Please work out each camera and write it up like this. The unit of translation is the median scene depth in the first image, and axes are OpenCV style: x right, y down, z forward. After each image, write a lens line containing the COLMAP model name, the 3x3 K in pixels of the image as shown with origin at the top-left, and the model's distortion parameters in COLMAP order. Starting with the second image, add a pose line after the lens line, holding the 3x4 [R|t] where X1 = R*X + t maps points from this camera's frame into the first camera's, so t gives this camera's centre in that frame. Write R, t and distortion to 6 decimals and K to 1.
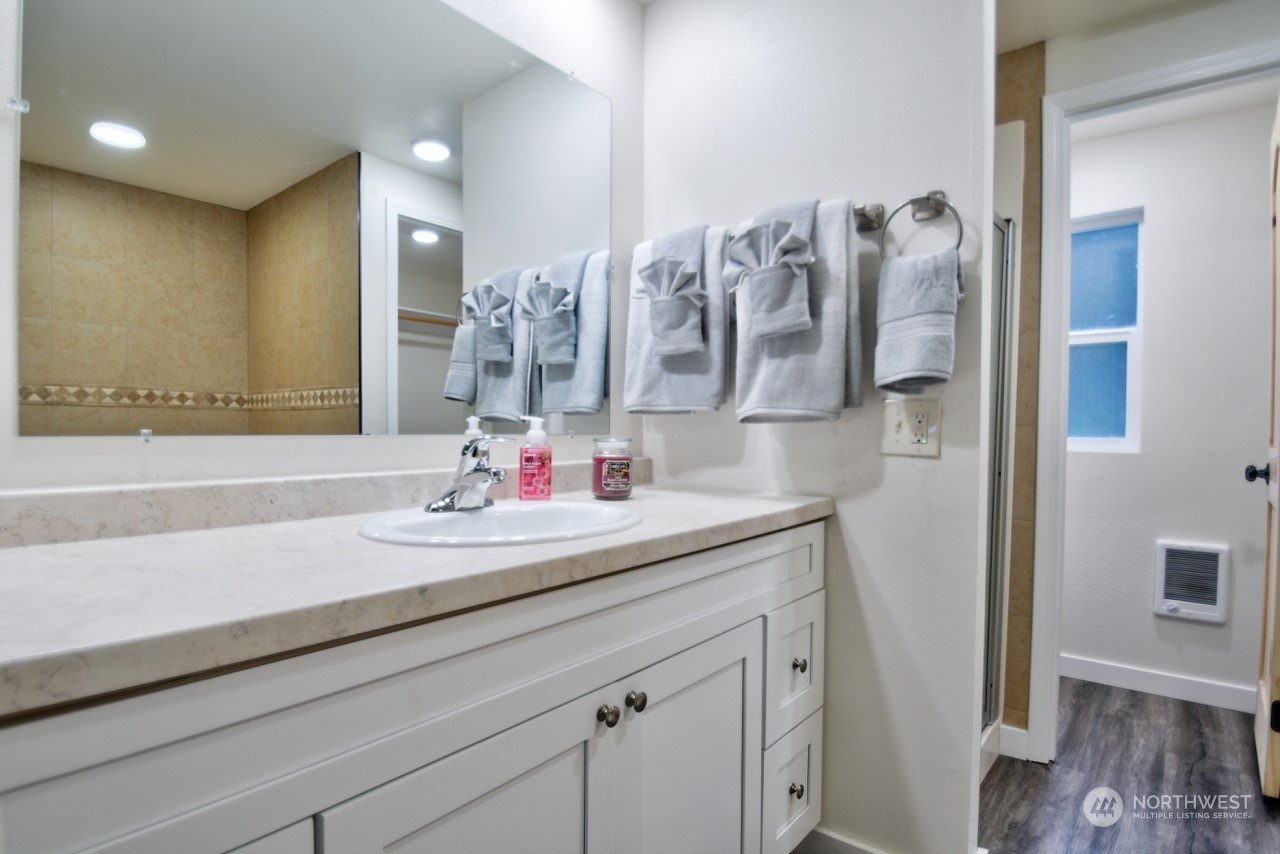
lens RADIAL K [[650.2, 0, 621.3], [0, 650.2, 441.8], [0, 0, 1]] dist [-0.001487, -0.015756]
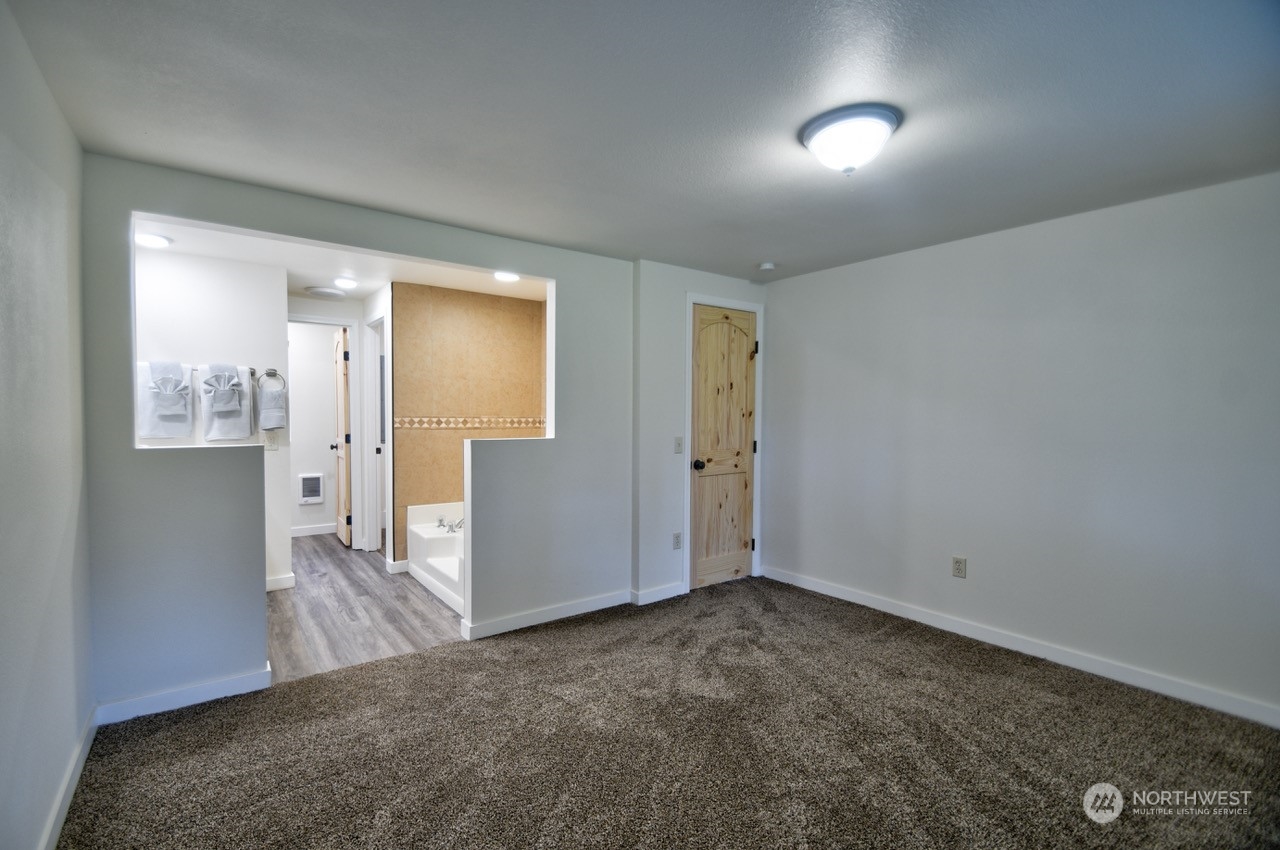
lens RADIAL K [[561.6, 0, 609.6], [0, 561.6, 442.0], [0, 0, 1]] dist [0.016025, -0.018809]
pose [[0.240131, -0.054492, 0.969210, -1.603750], [0.012107, 0.998514, 0.053140, -0.127431], [-0.970665, -0.001026, 0.240434, -1.130976]]
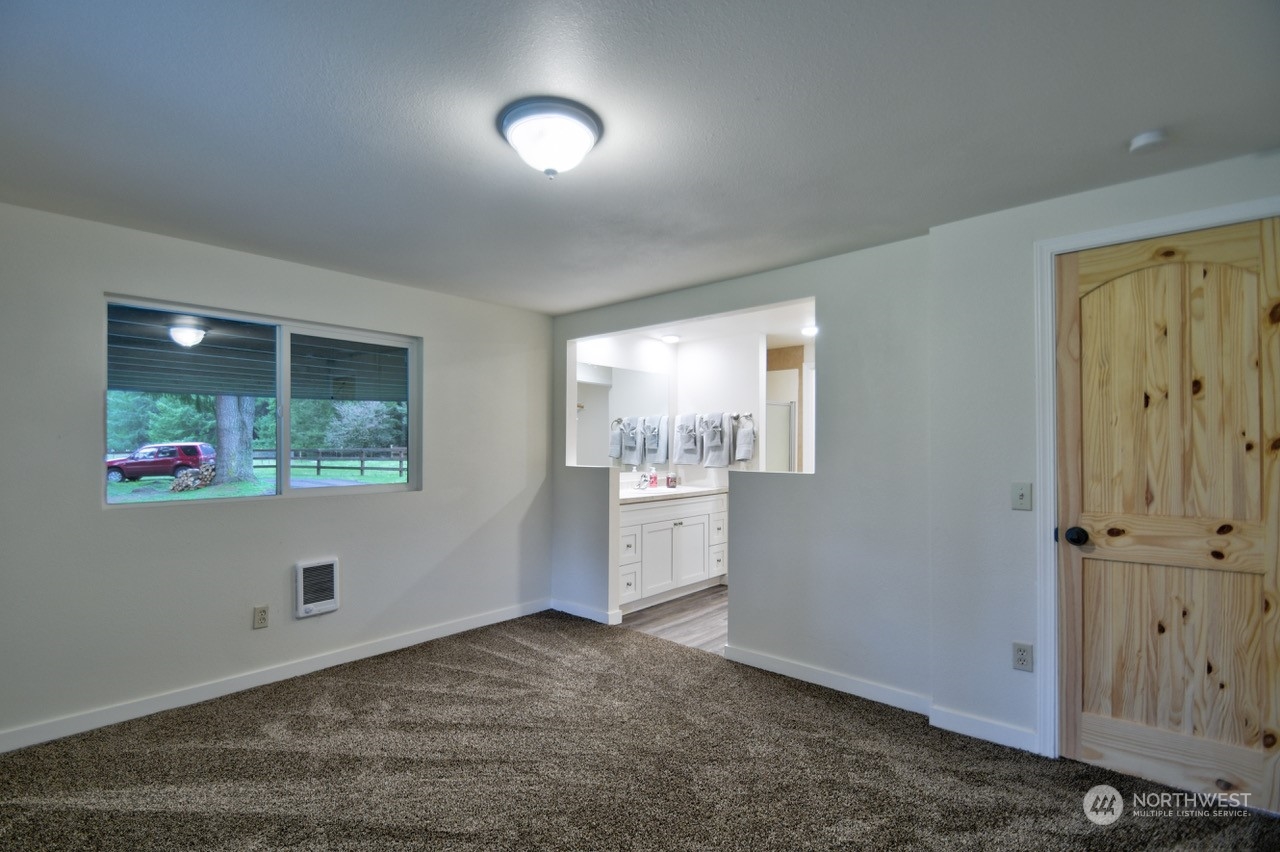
lens RADIAL K [[589.3, 0, 622.7], [0, 589.3, 445.4], [0, 0, 1]] dist [-0.000468, -0.000455]
pose [[0.999683, -0.004973, -0.024662, -0.204896], [0.004453, 0.999768, -0.021088, -0.087273], [0.024761, 0.020972, 0.999473, -2.381767]]
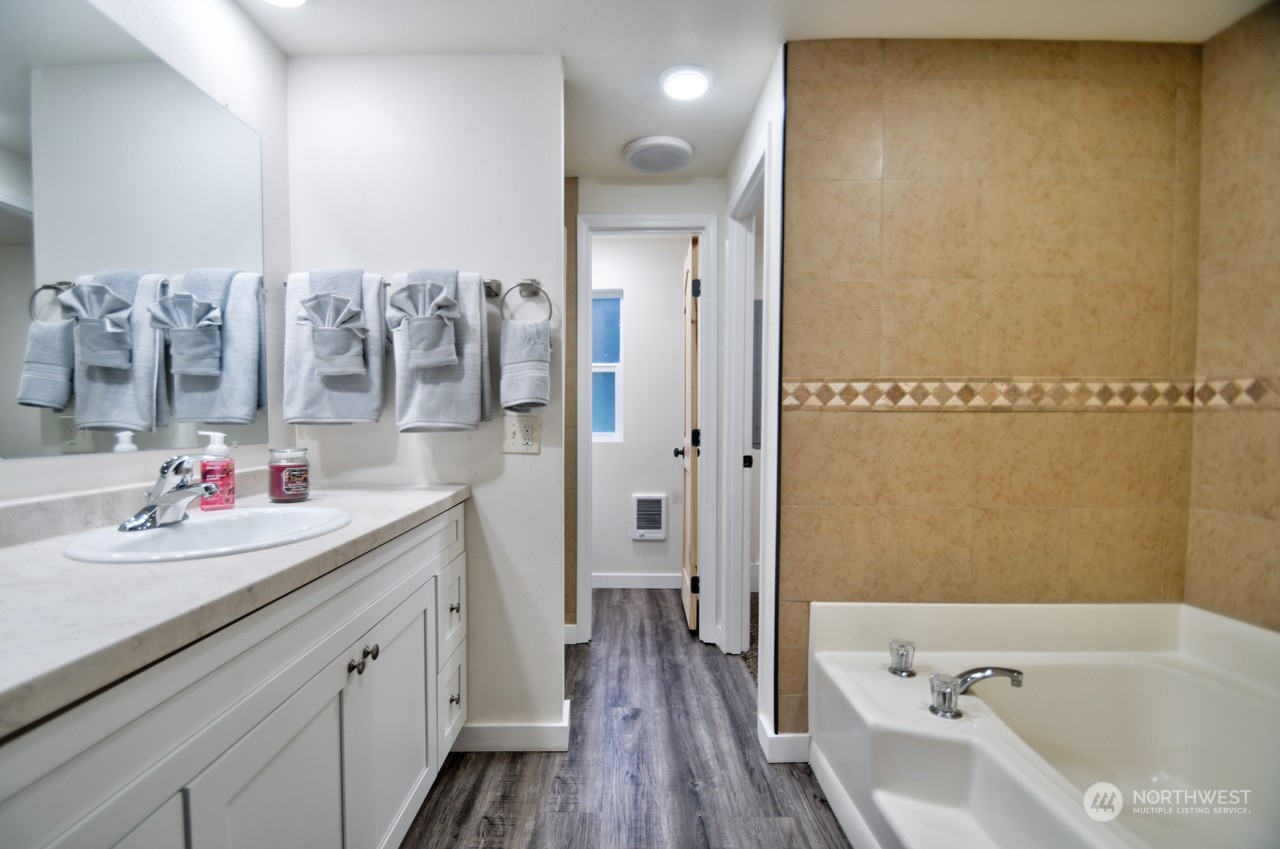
lens RADIAL K [[561.6, 0, 609.6], [0, 561.6, 441.5], [0, 0, 1]] dist [0.016025, -0.018809]
pose [[0.773058, -0.028779, 0.633682, -0.192794], [0.017796, 0.999561, 0.023686, -0.029310], [-0.634086, -0.007033, 0.773231, -0.115992]]
